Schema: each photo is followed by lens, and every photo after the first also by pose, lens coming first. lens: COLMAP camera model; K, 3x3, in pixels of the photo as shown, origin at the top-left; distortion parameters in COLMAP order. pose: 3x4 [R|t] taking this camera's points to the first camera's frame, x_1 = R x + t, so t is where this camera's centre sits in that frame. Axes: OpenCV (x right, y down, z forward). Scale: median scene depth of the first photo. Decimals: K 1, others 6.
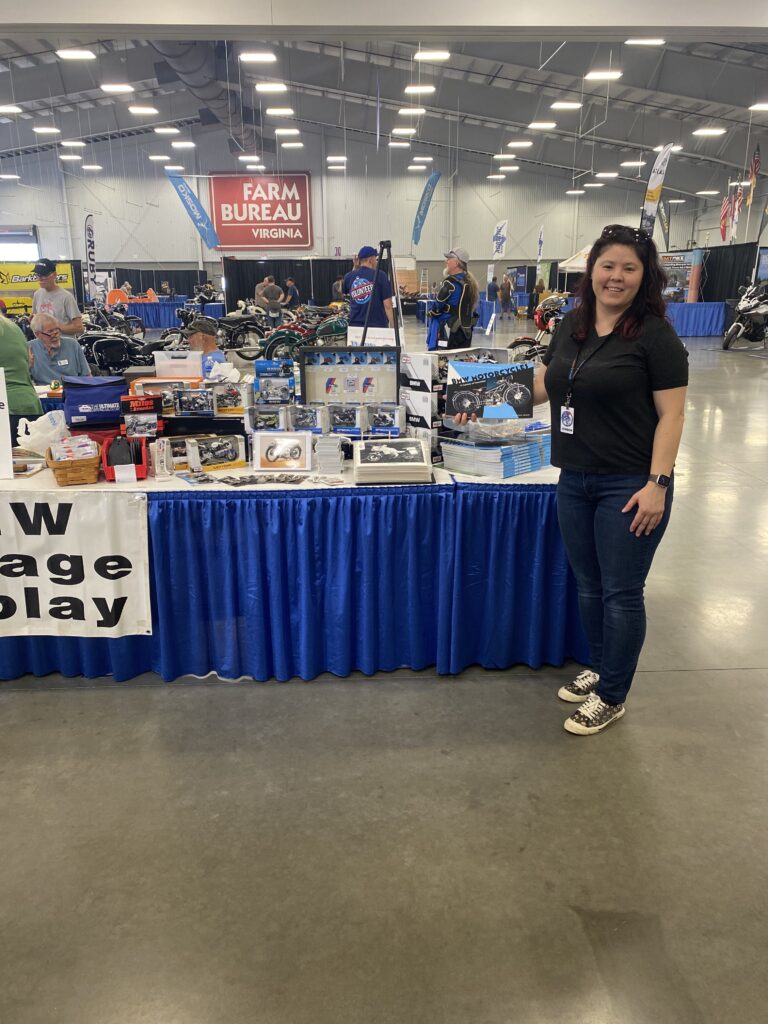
lens RADIAL K [[783.3, 0, 387.4], [0, 783.3, 511.6], [0, 0, 1]] dist [0.004330, -0.001813]
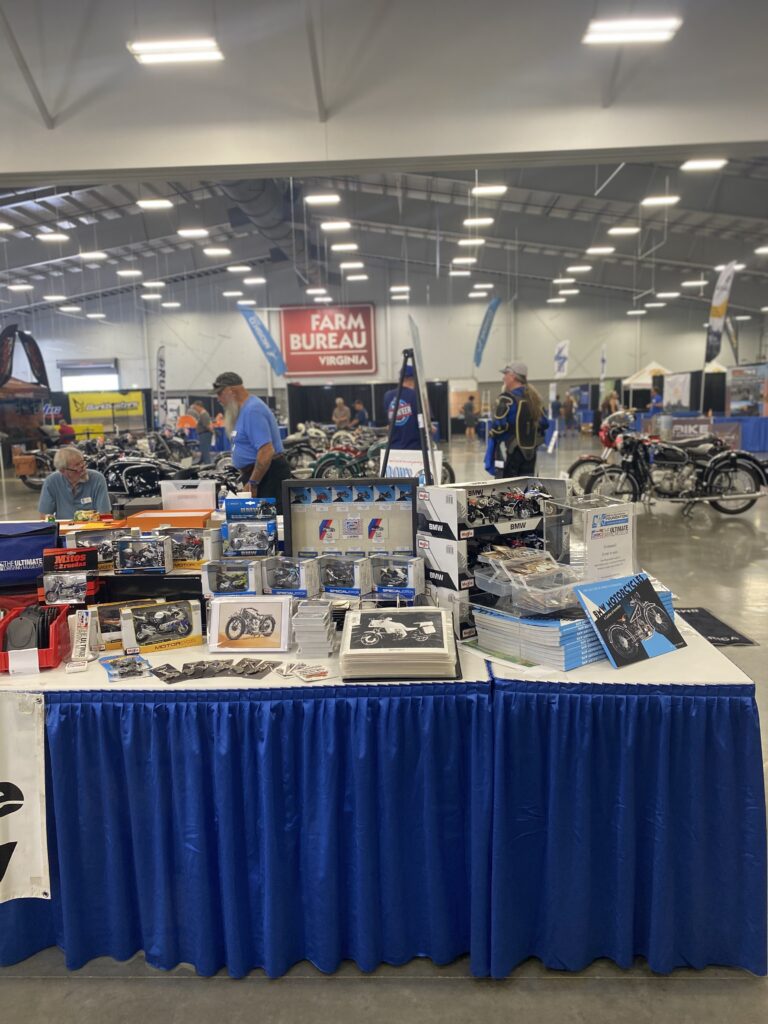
lens RADIAL K [[784.8, 0, 384.0], [0, 784.8, 512.0], [0, 0, 1]] dist [0.032253, -0.026646]
pose [[0.996151, -0.010411, -0.087032, 0.004176], [-0.002588, 0.988995, -0.147927, -0.005902], [0.087615, 0.147583, 0.985161, 0.023458]]
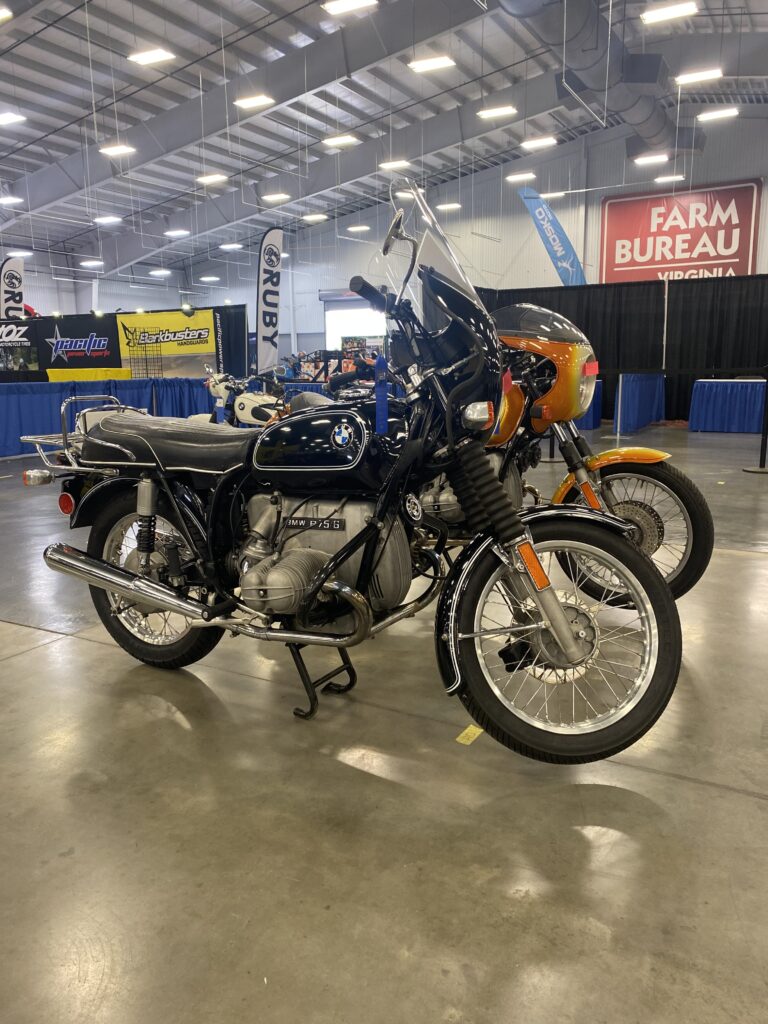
lens RADIAL K [[808.8, 0, 362.9], [0, 808.8, 510.0], [0, 0, 1]] dist [0.037204, -0.007637]
pose [[0.848239, 0.091598, -0.521633, -0.000289], [-0.141491, 0.988324, -0.056532, -0.180905], [0.510364, 0.121759, 0.851295, 0.663112]]
